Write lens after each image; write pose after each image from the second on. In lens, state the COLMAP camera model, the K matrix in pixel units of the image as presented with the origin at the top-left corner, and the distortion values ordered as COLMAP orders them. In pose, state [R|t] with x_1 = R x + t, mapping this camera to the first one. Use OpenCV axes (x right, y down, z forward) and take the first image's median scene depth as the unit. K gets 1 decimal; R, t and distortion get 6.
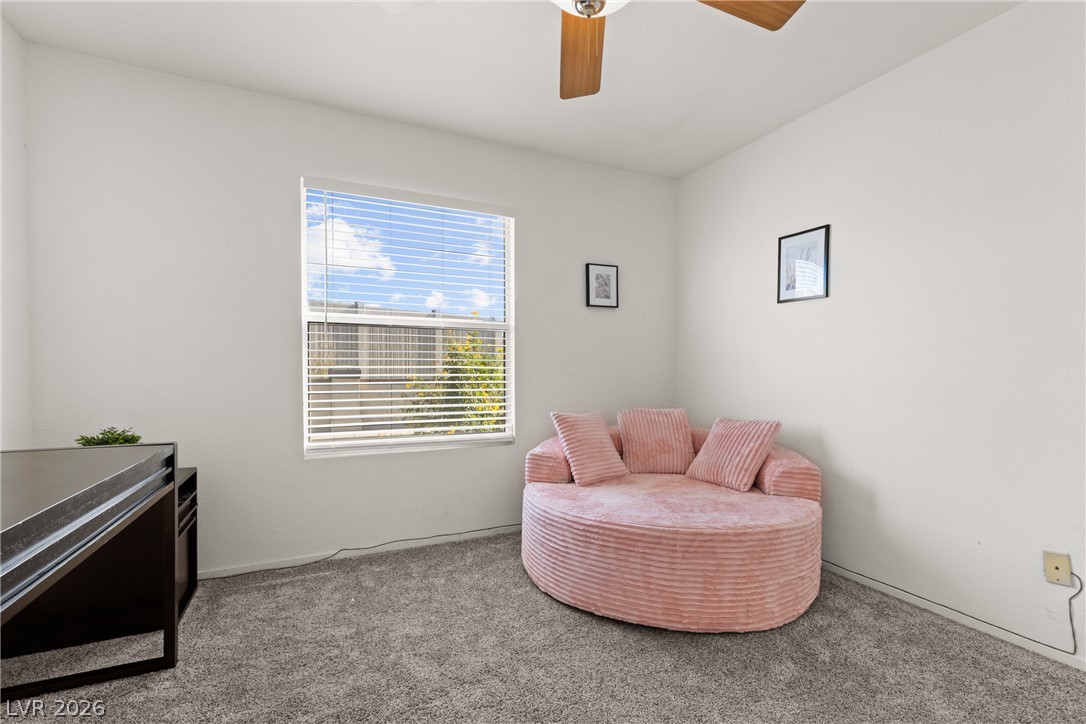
lens RADIAL K [[489.5, 0, 551.1], [0, 489.5, 367.6], [0, 0, 1]] dist [0.008475, -0.000562]
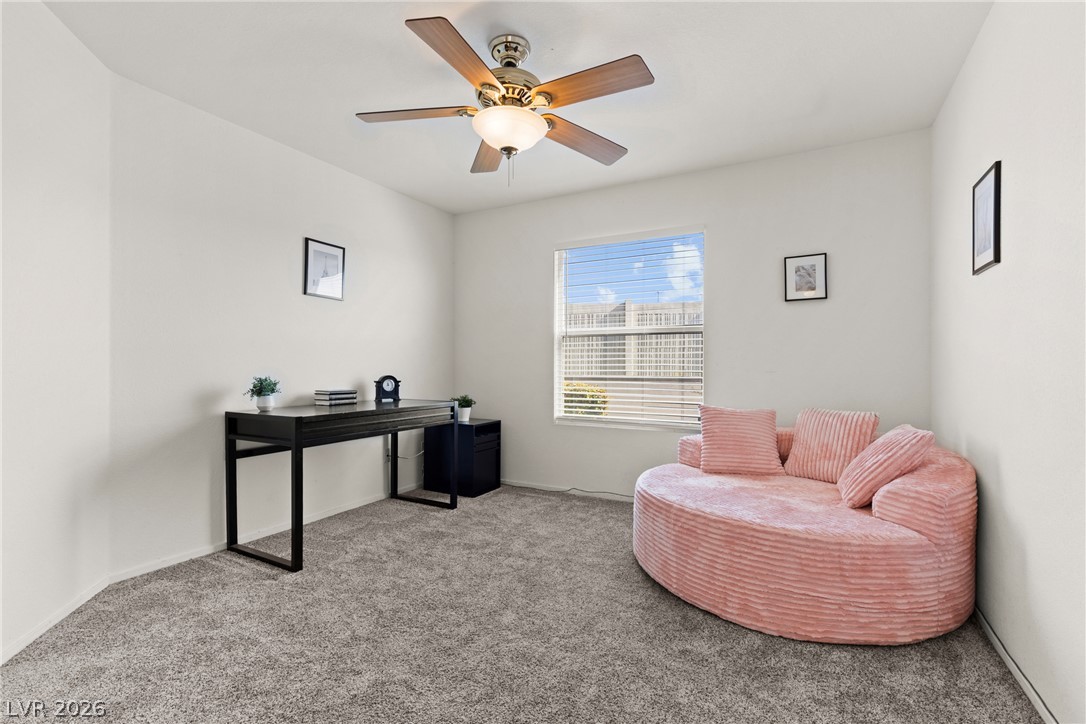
lens RADIAL K [[489.5, 0, 551.1], [0, 489.5, 367.6], [0, 0, 1]] dist [0.008475, -0.000562]
pose [[0.593379, -0.002142, -0.804920, 0.773009], [-0.002265, 0.999988, -0.004330, 0.013797], [0.804920, 0.004392, 0.593367, 0.073599]]
